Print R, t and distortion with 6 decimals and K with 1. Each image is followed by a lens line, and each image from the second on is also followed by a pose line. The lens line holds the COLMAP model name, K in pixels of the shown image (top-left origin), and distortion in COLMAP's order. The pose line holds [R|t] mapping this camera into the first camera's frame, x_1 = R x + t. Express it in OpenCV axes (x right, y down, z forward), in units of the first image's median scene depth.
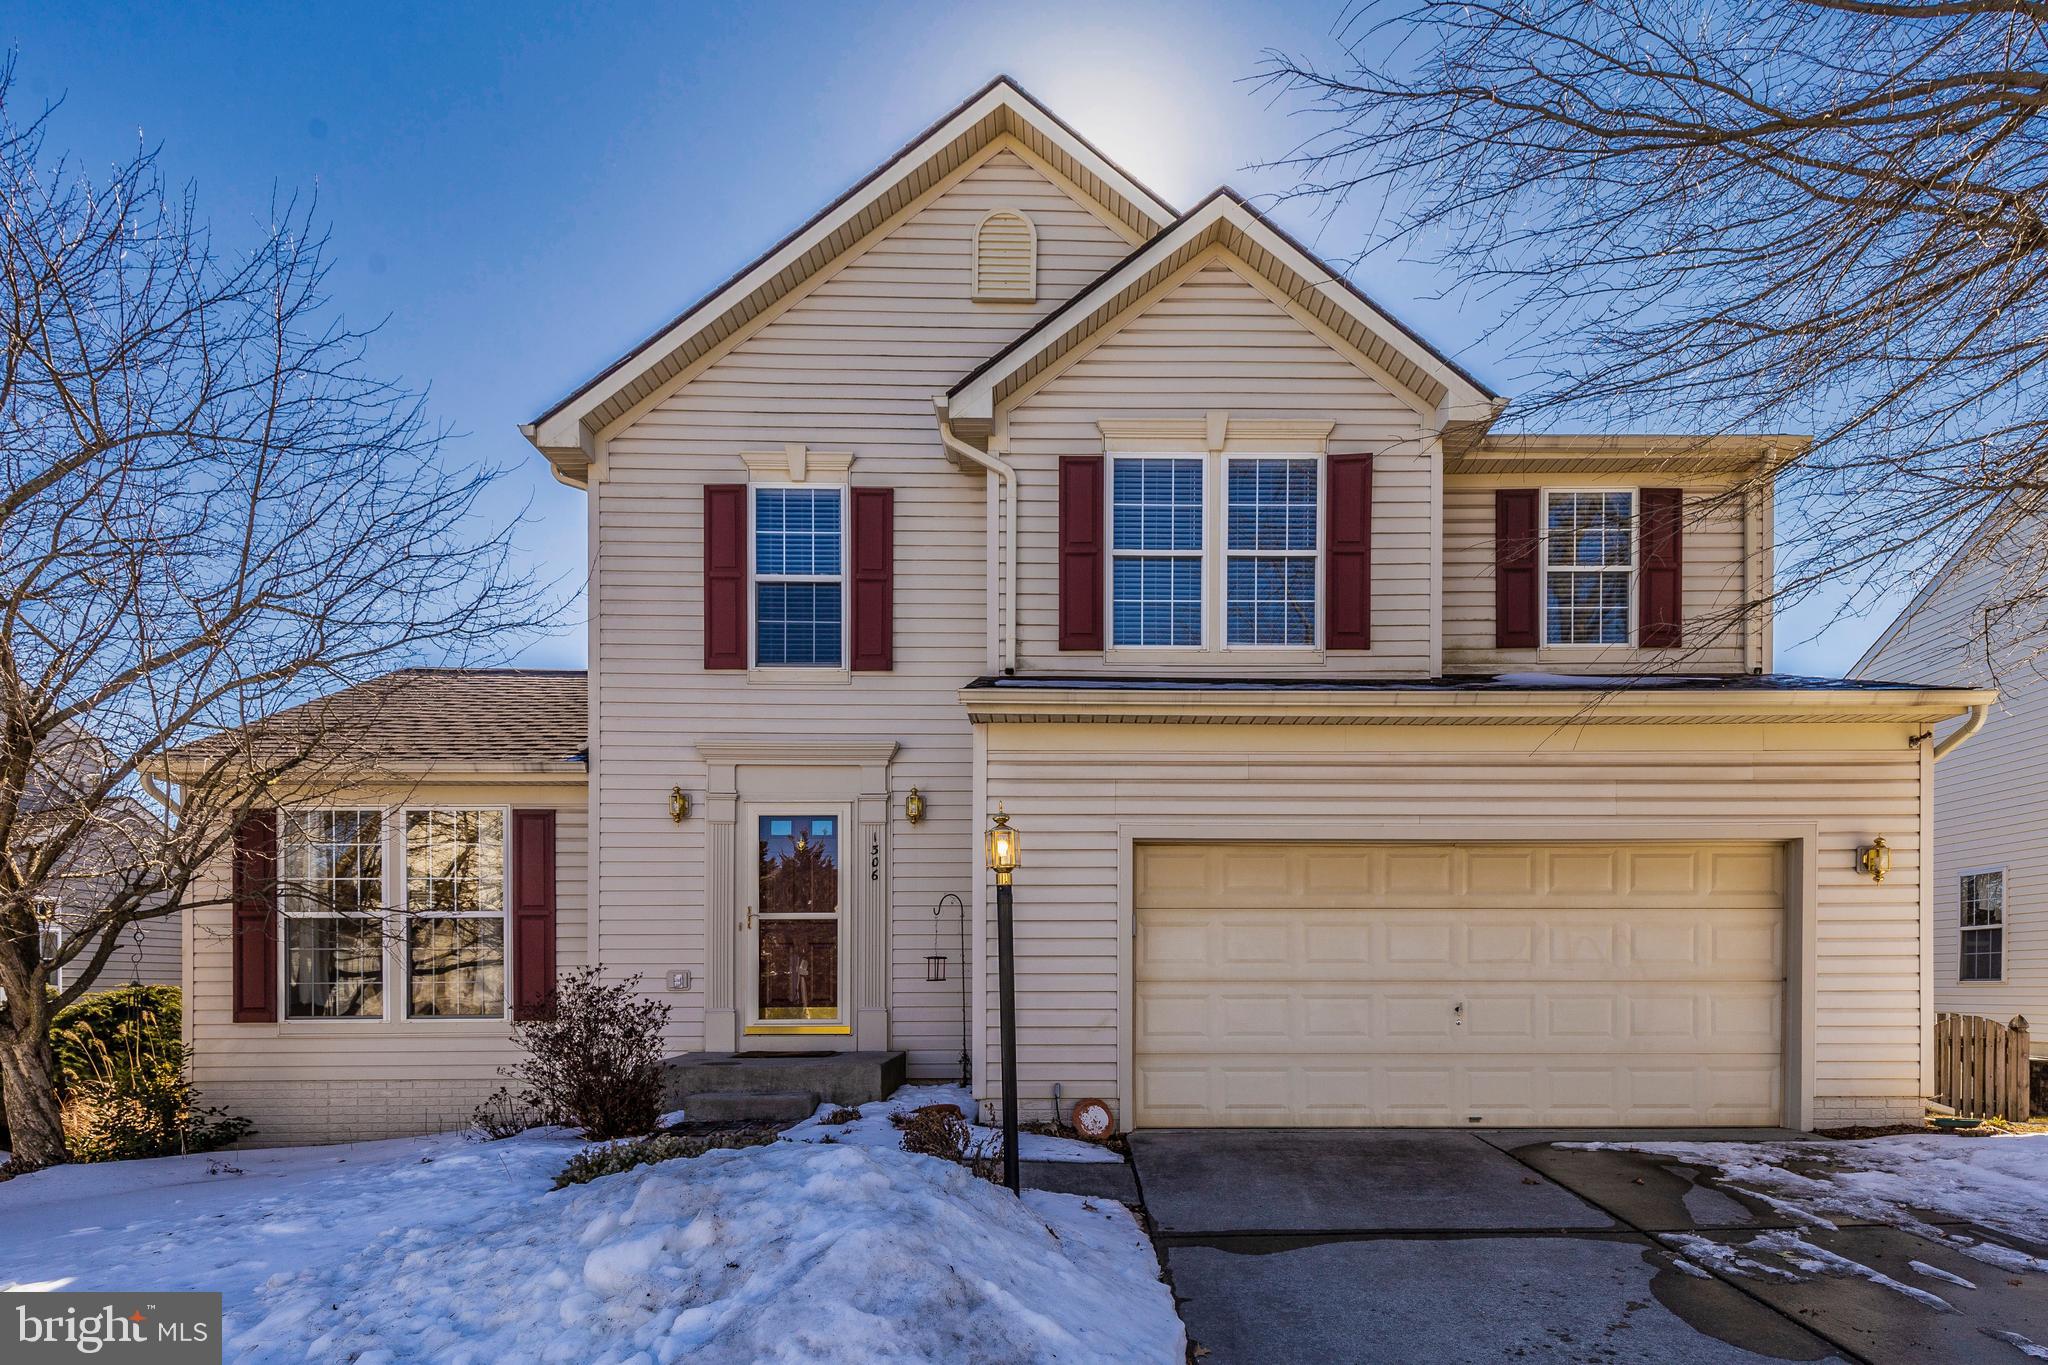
lens RADIAL K [[938.5, 0, 1073.4], [0, 938.5, 738.5], [0, 0, 1]] dist [0.025652, -0.009666]
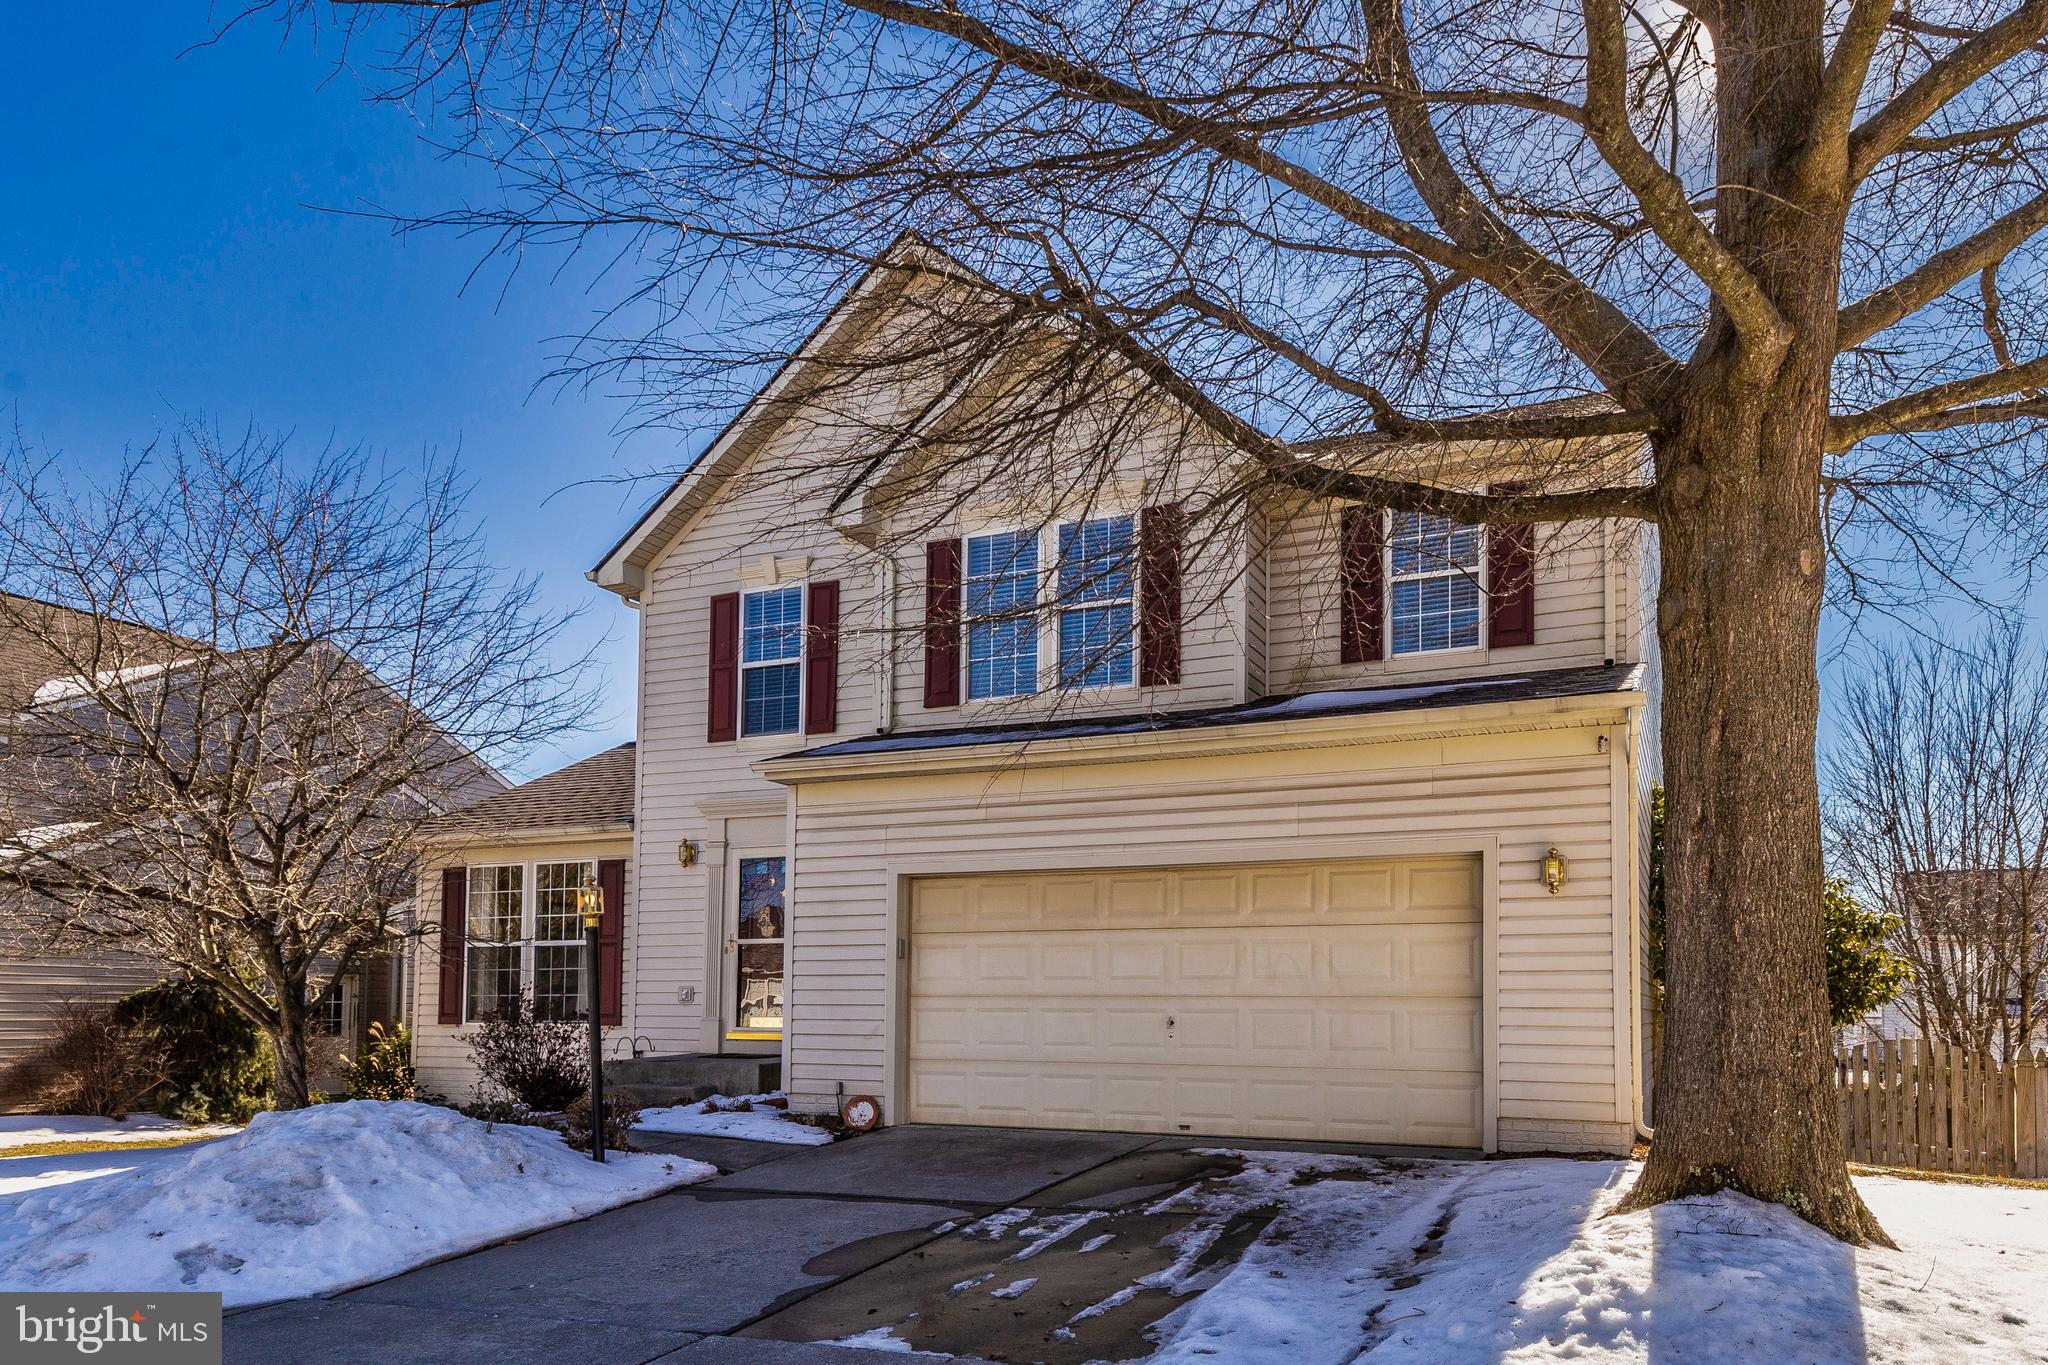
lens RADIAL K [[938.5, 0, 1024.3], [0, 938.5, 695.9], [0, 0, 1]] dist [0.025652, -0.009666]
pose [[0.945416, -0.095035, -0.311700, 0.464922], [0.076534, 0.994530, -0.071088, -0.016686], [0.316750, 0.043352, 0.947518, -0.069709]]
